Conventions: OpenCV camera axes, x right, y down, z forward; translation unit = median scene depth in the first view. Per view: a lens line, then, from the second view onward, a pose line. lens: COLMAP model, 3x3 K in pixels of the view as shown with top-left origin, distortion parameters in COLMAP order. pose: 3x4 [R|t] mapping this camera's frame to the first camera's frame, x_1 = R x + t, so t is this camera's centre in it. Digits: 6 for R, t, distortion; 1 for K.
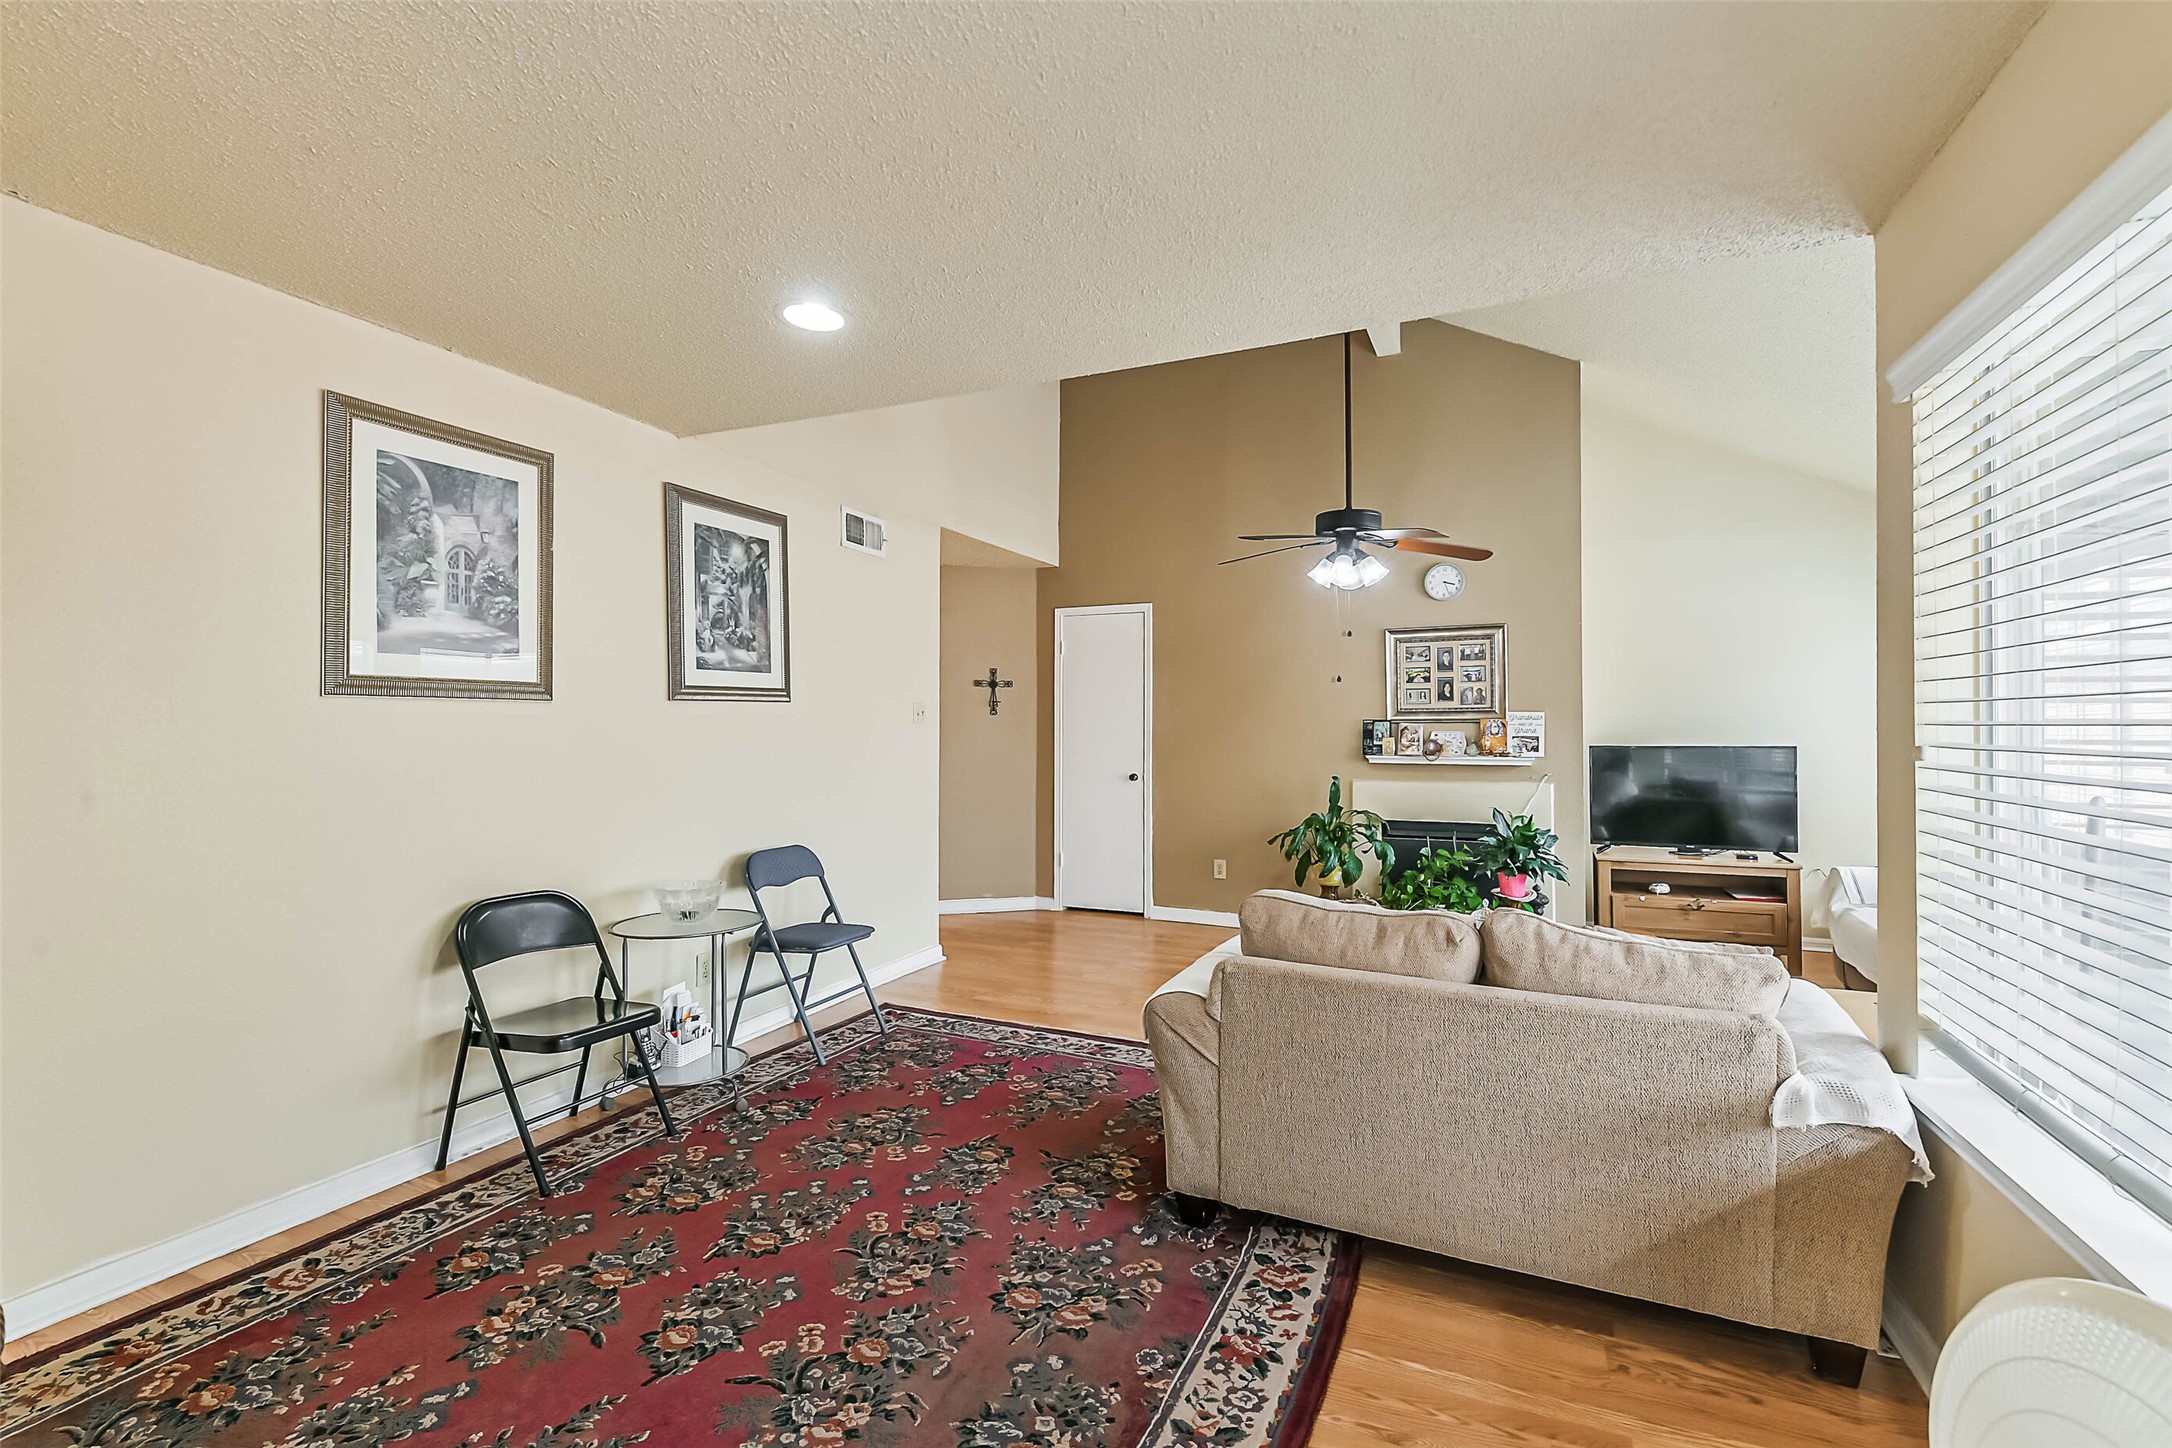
lens RADIAL K [[959.1, 0, 1076.4], [0, 959.1, 723.8], [0, 0, 1]] dist [-0.000694, -0.000019]
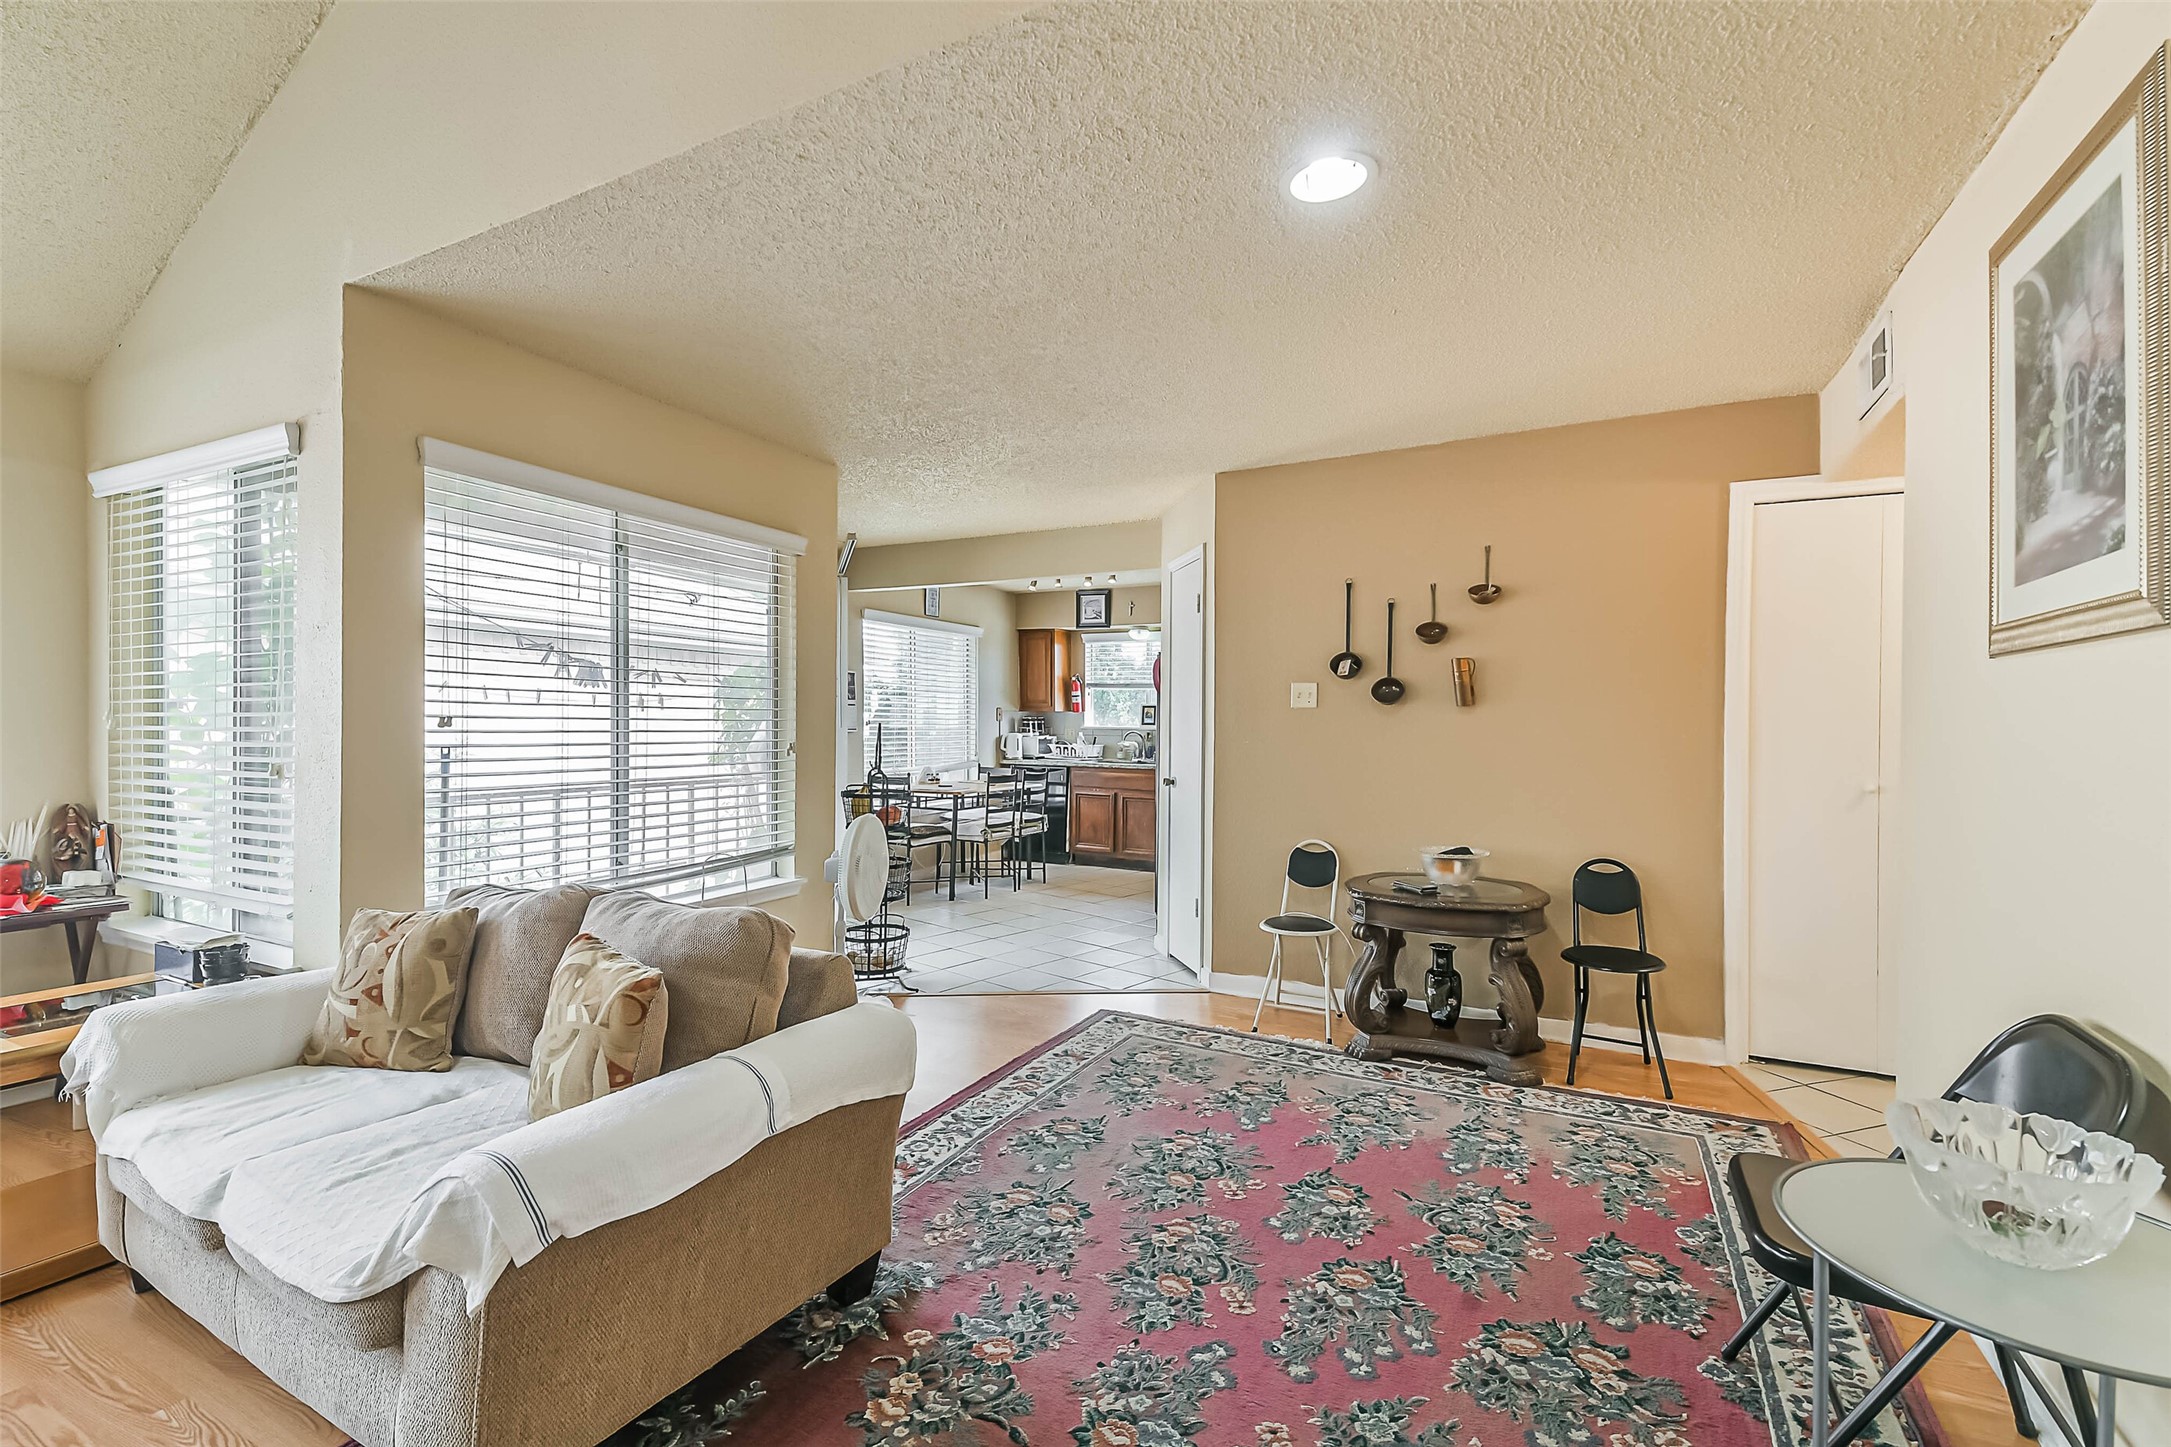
lens RADIAL K [[936.9, 0, 1078.6], [0, 936.9, 725.8], [0, 0, 1]] dist [0.059388, -0.029863]
pose [[-0.998632, -0.003761, 0.052147, -0.064062], [-0.003933, 0.999987, -0.003204, 0.016362], [-0.052134, -0.003404, -0.998634, 1.036808]]
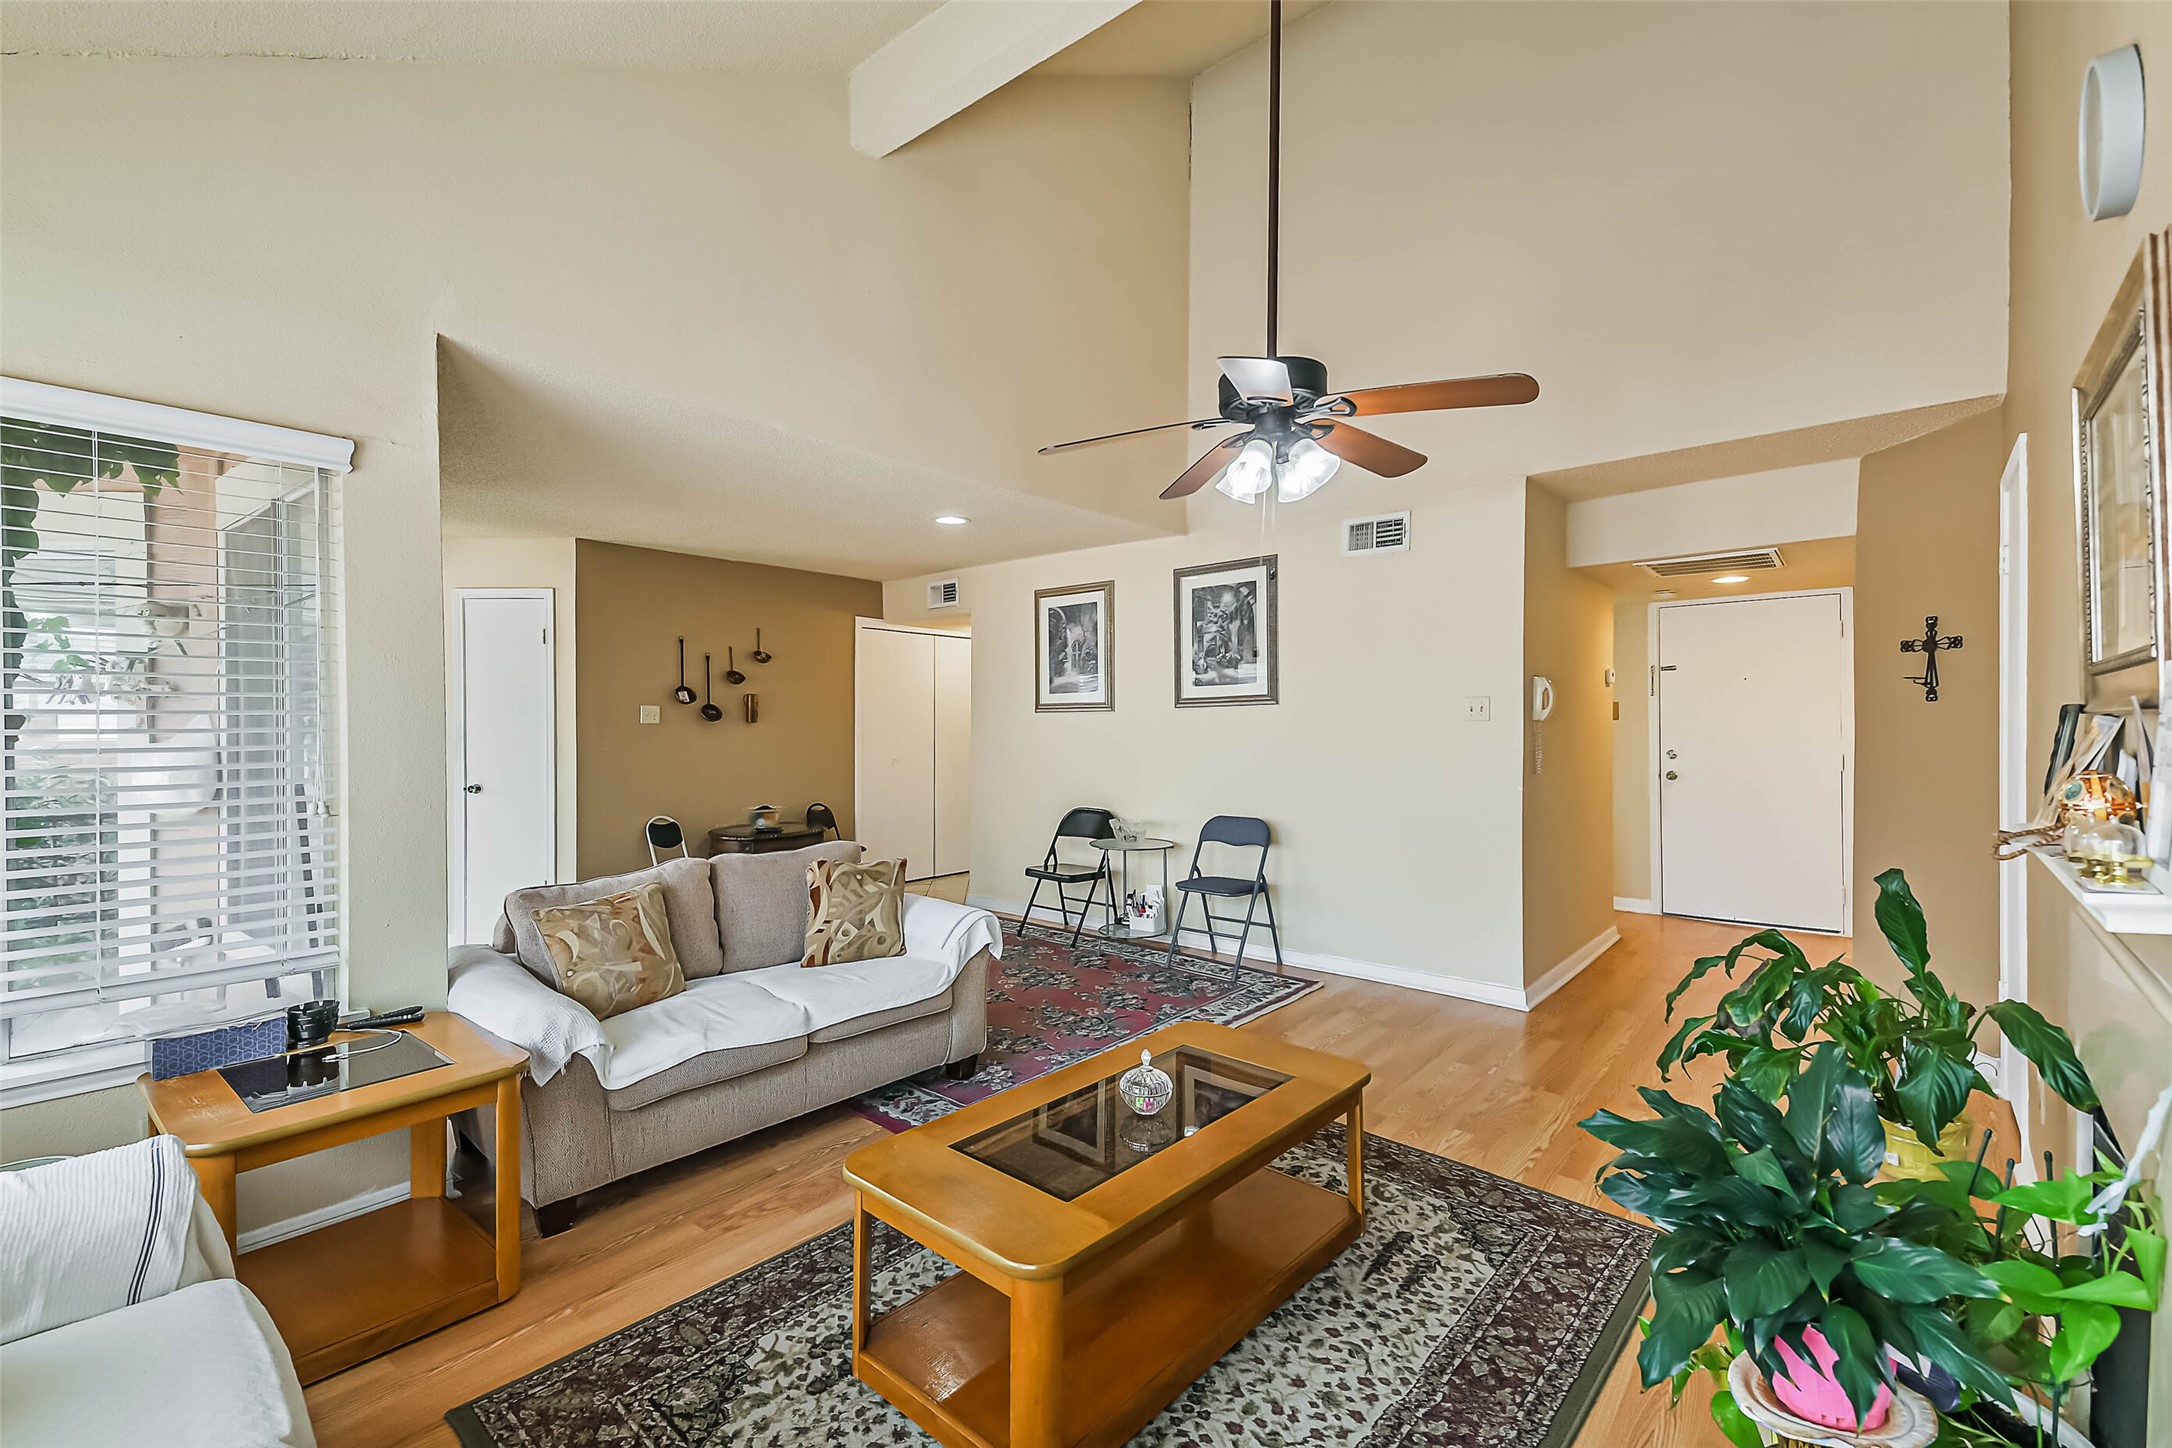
lens RADIAL K [[918.0, 0, 1086.0], [0, 918.0, 724.0], [0, 0, 1]] dist [0.062856, -0.027295]
pose [[-0.271656, 0.005144, -0.962381, 0.870014], [0.009076, 0.999955, 0.002783, -0.003082], [0.962352, -0.007978, -0.271690, 1.034813]]
